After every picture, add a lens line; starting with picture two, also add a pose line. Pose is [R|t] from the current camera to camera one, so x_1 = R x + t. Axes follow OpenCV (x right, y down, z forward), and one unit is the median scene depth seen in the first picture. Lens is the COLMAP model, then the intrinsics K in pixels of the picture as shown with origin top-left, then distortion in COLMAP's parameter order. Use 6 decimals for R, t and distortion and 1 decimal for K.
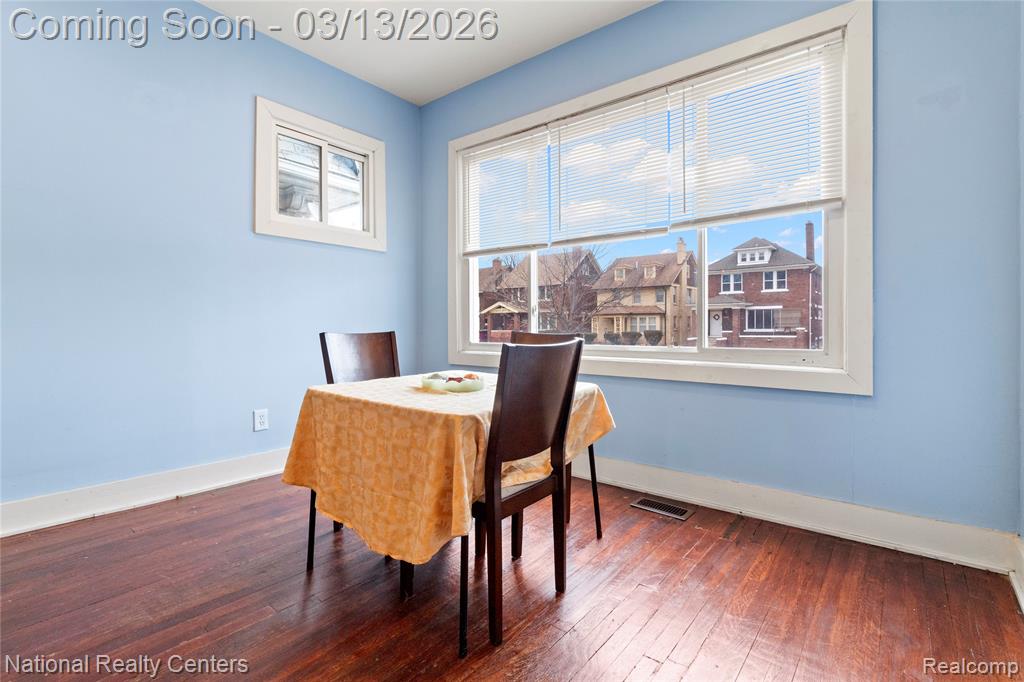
lens RADIAL K [[474.5, 0, 511.9], [0, 474.5, 337.4], [0, 0, 1]] dist [-0.000809, 0.000090]
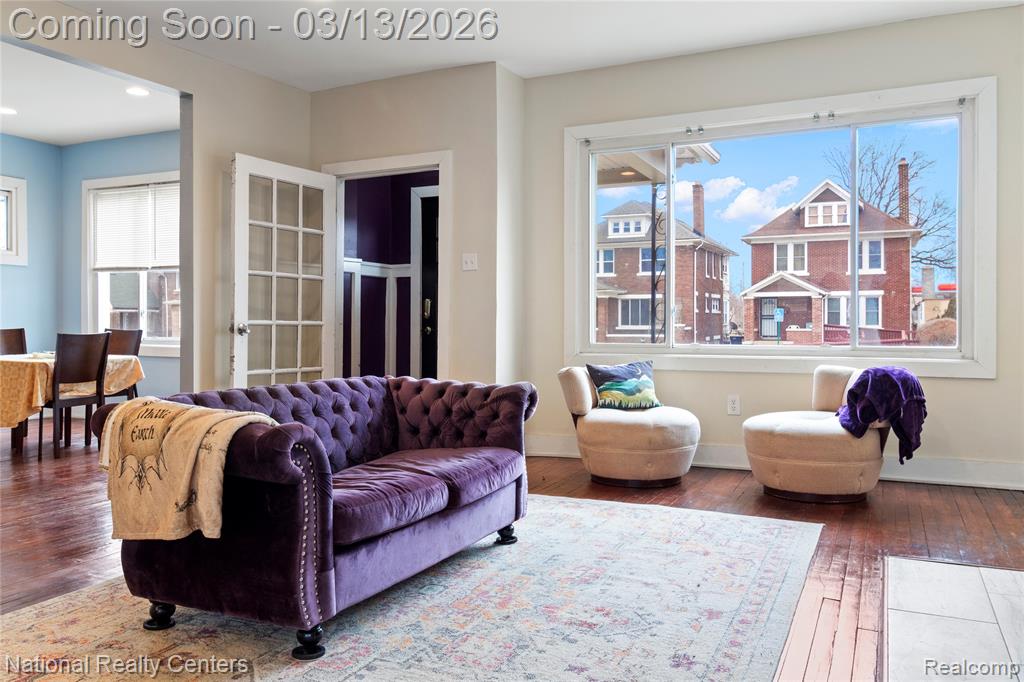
lens RADIAL K [[790.9, 0, 511.6], [0, 790.9, 334.3], [0, 0, 1]] dist [0.003510, -0.002500]
pose [[0.973083, 0.002215, 0.230444, 0.514664], [-0.001271, 0.999990, -0.004246, 0.011658], [-0.230451, 0.003838, 0.973076, -1.378610]]
